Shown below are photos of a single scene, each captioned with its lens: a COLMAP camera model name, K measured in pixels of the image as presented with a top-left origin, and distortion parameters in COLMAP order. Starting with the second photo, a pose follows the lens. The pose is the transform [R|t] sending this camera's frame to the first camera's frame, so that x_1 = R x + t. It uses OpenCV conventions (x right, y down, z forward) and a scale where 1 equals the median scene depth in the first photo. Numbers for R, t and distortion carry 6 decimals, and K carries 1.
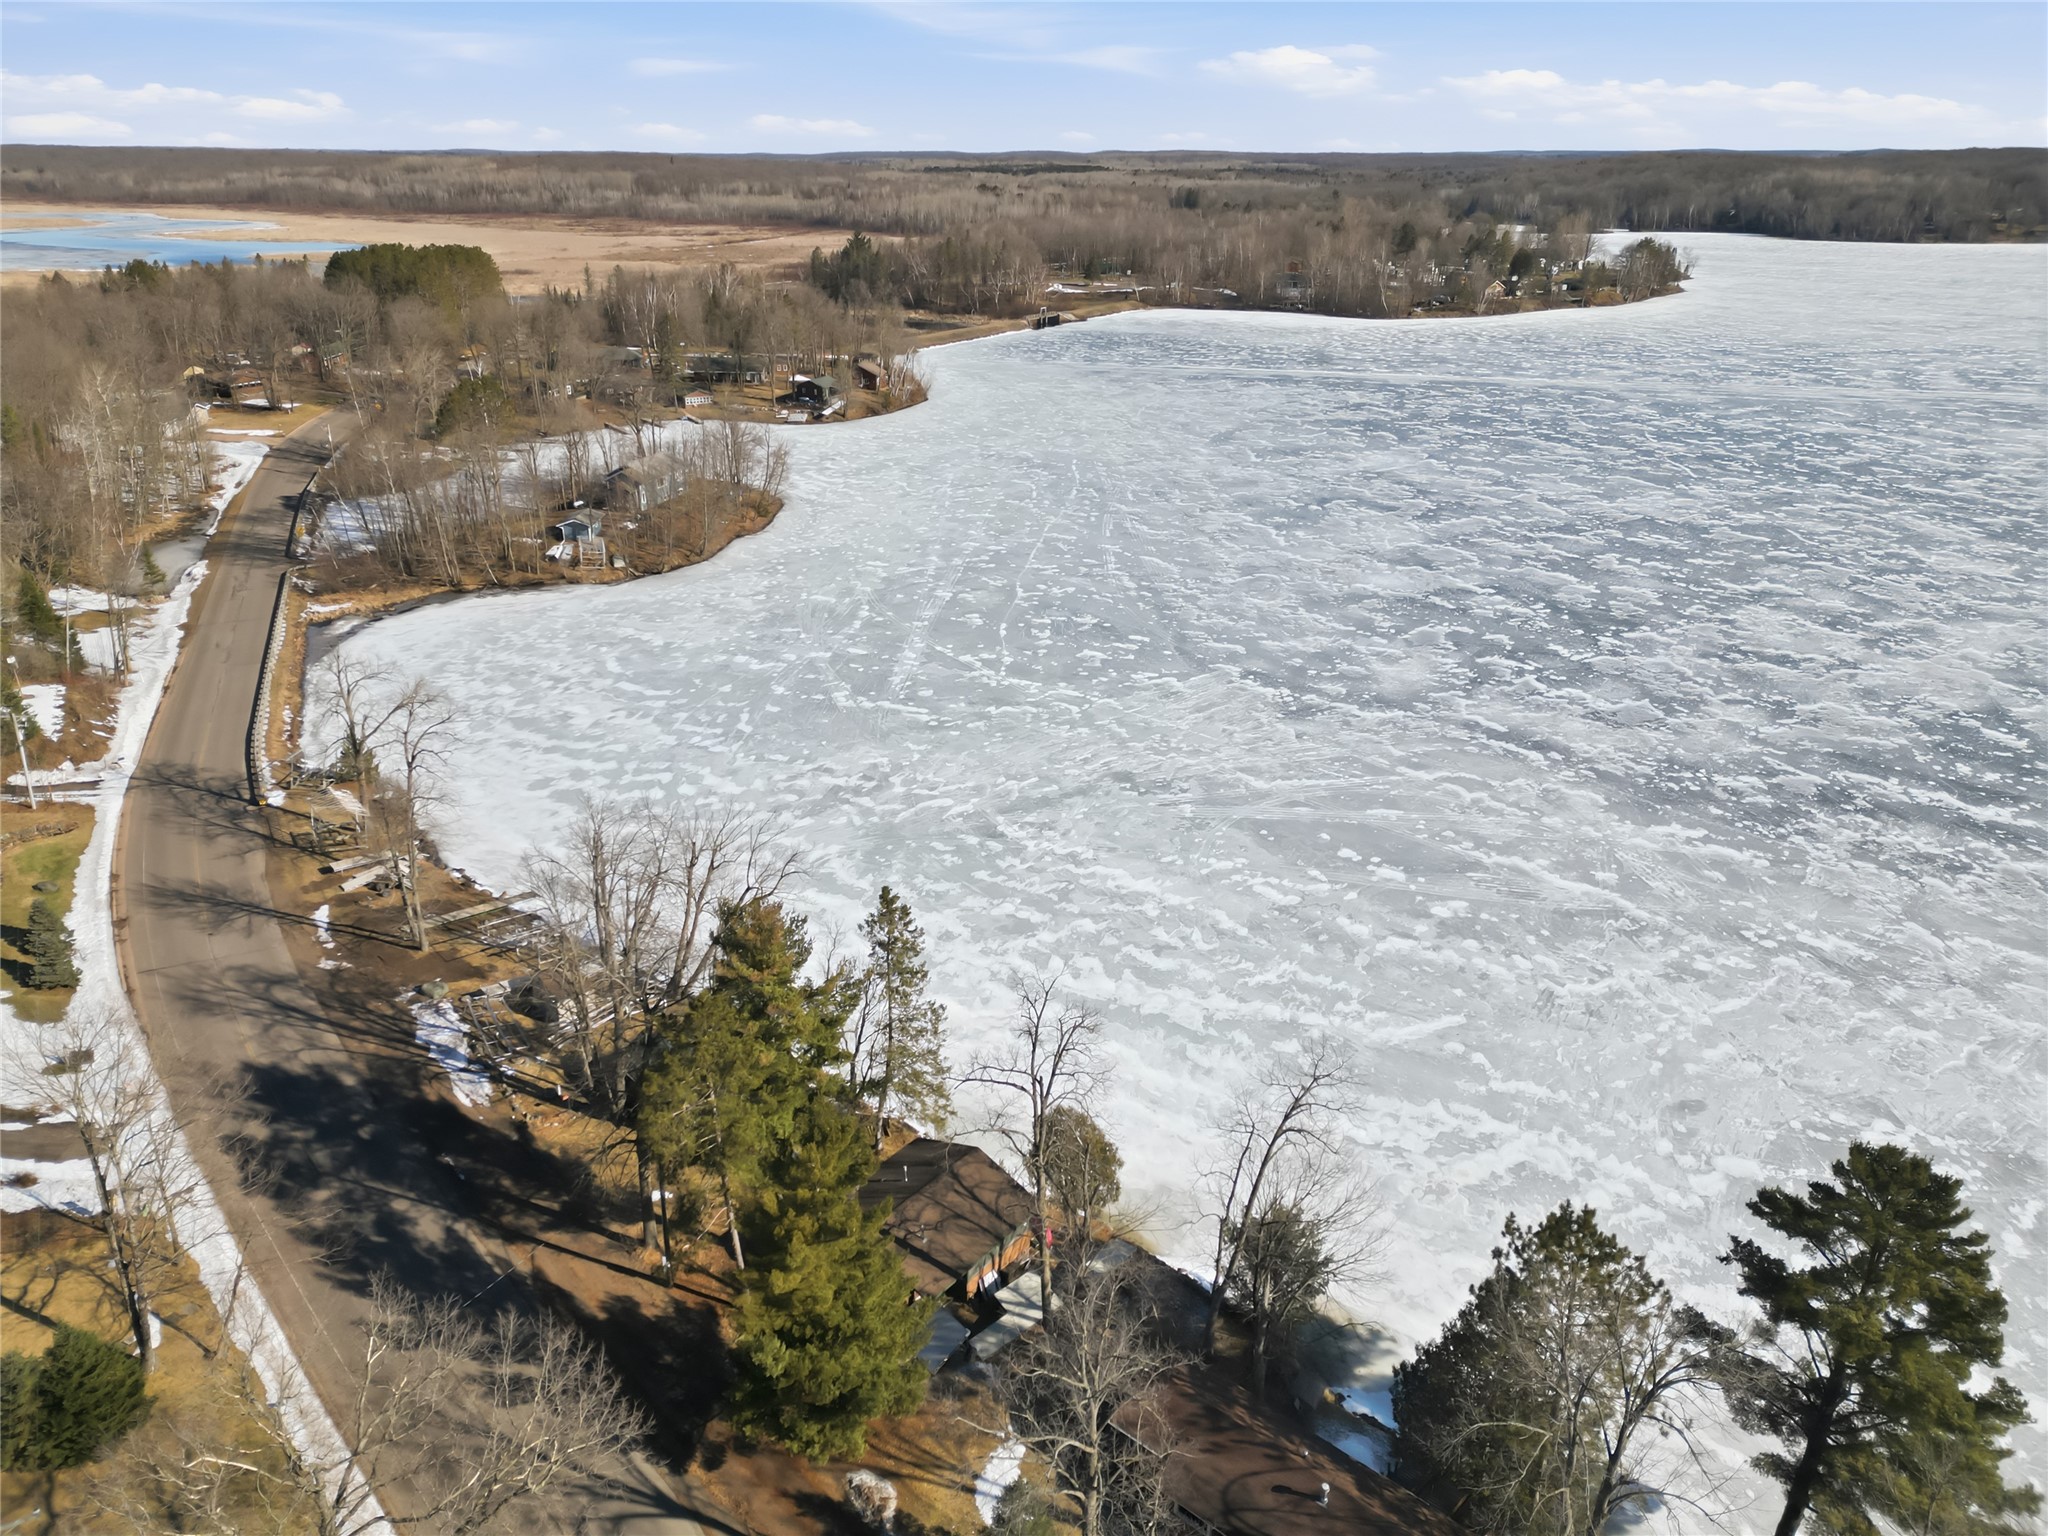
lens RADIAL K [[1490.0, 0, 1024.0], [0, 1490.0, 768.0], [0, 0, 1]] dist [0.087733, -0.079183]
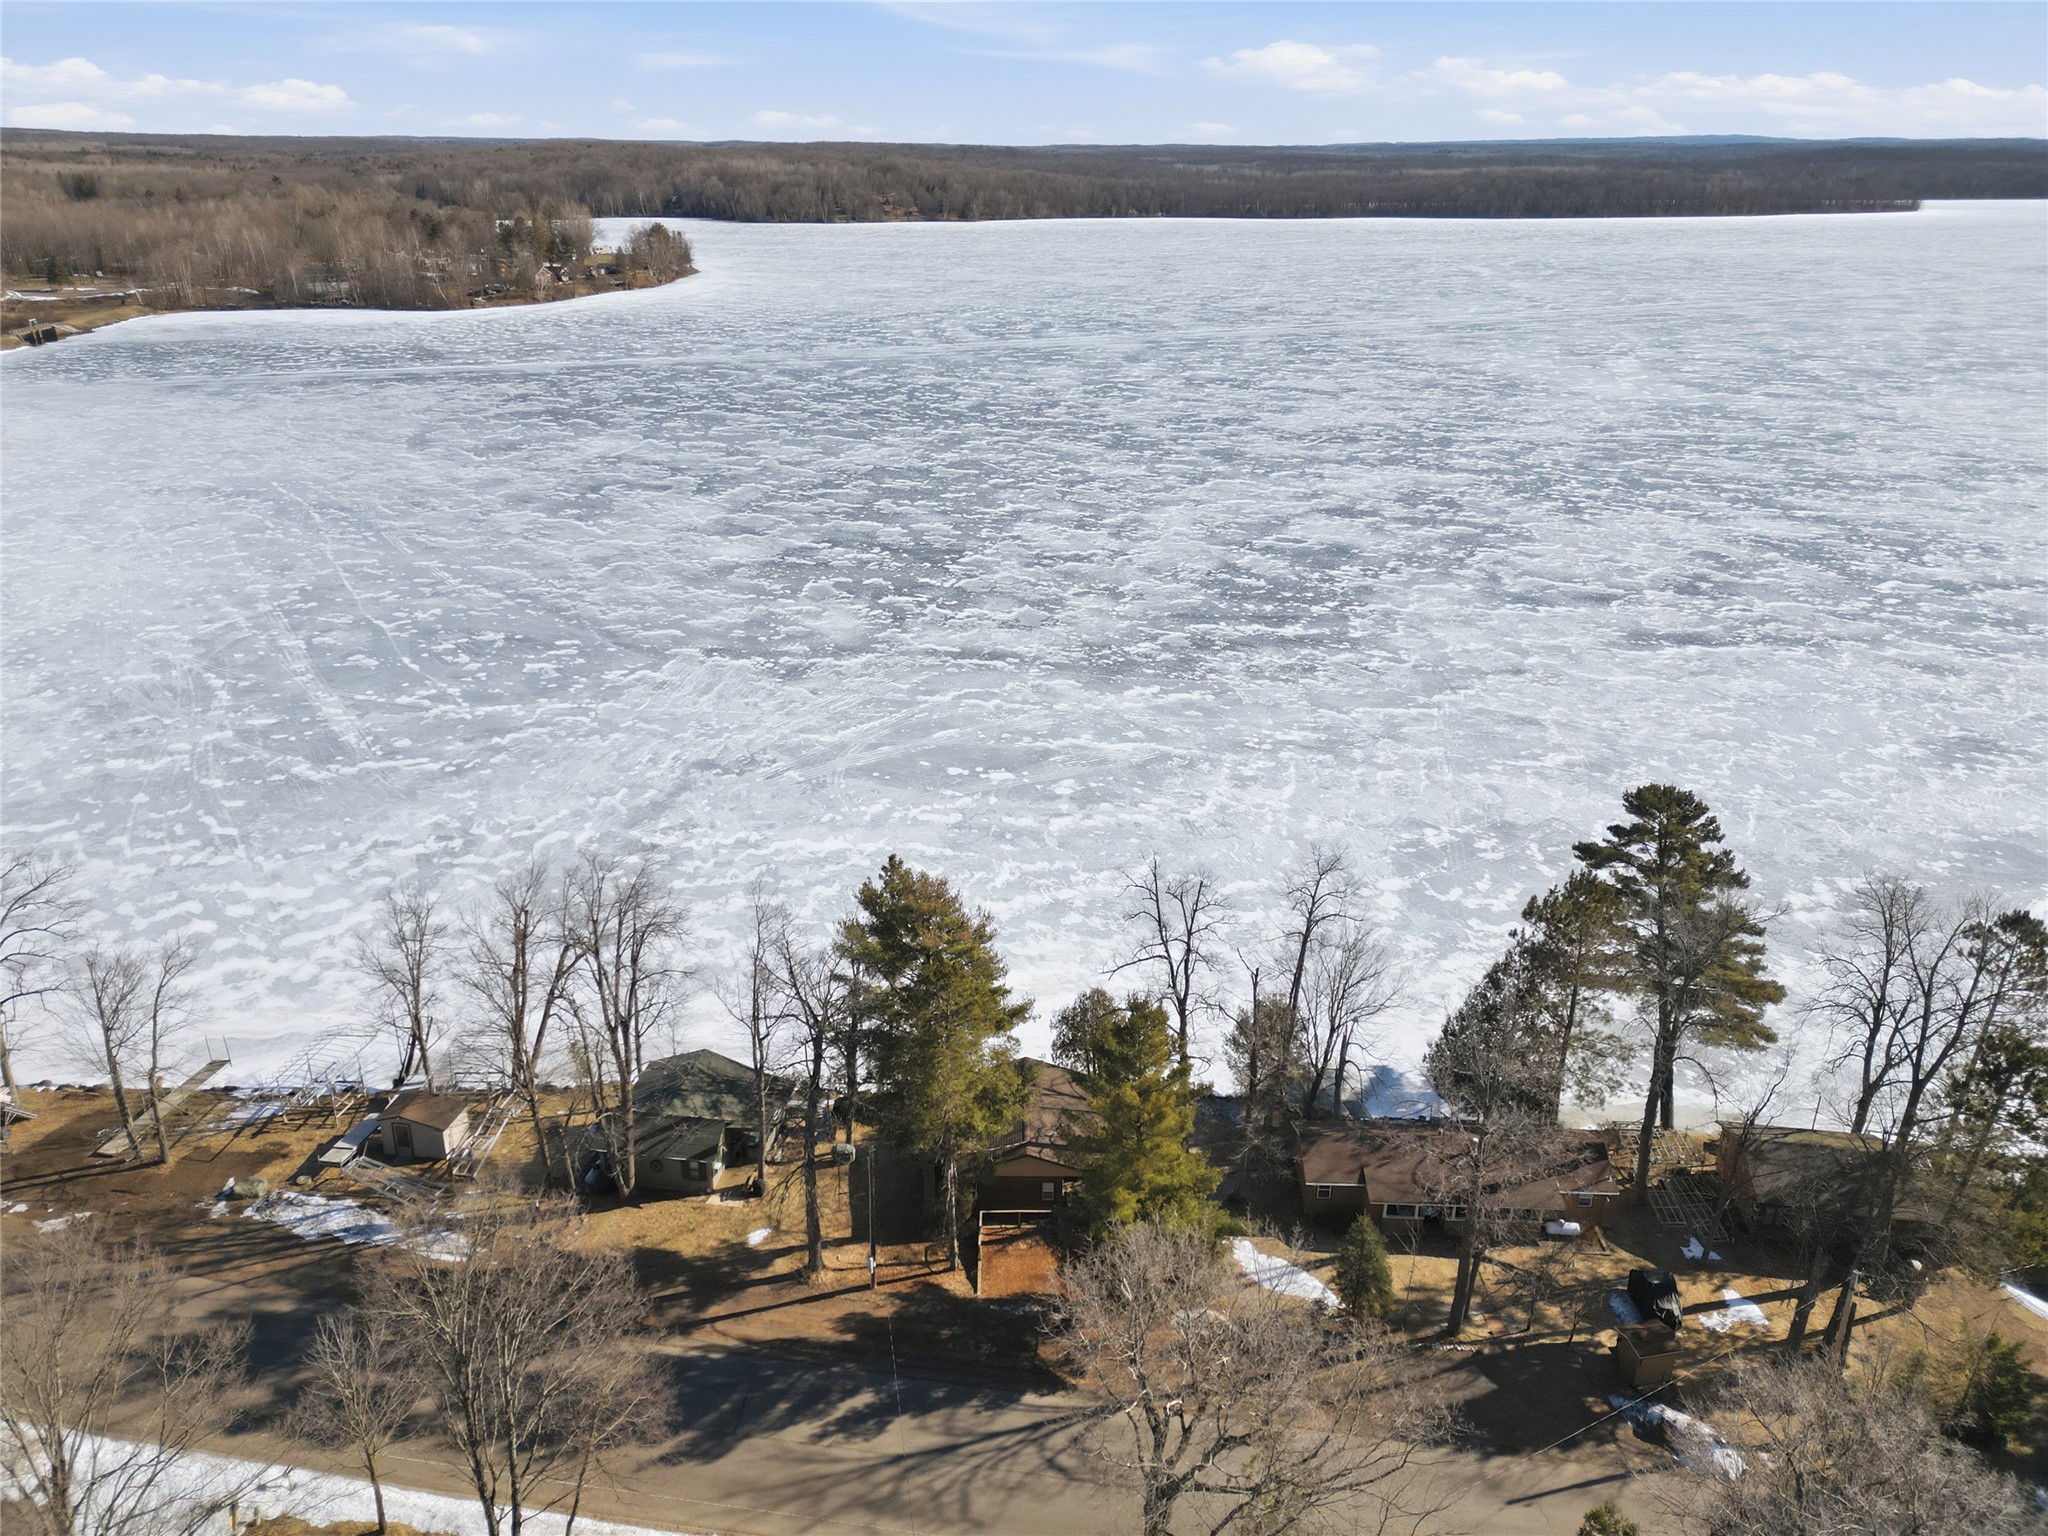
lens RADIAL K [[1440.8, 0, 1023.9], [0, 1440.8, 815.8], [0, 0, 1]] dist [0.098046, -0.089610]
pose [[0.765357, -0.270829, 0.583849, -0.172662], [0.244230, 0.961515, 0.125860, -0.015652], [-0.595466, 0.046266, 0.802047, 0.038567]]
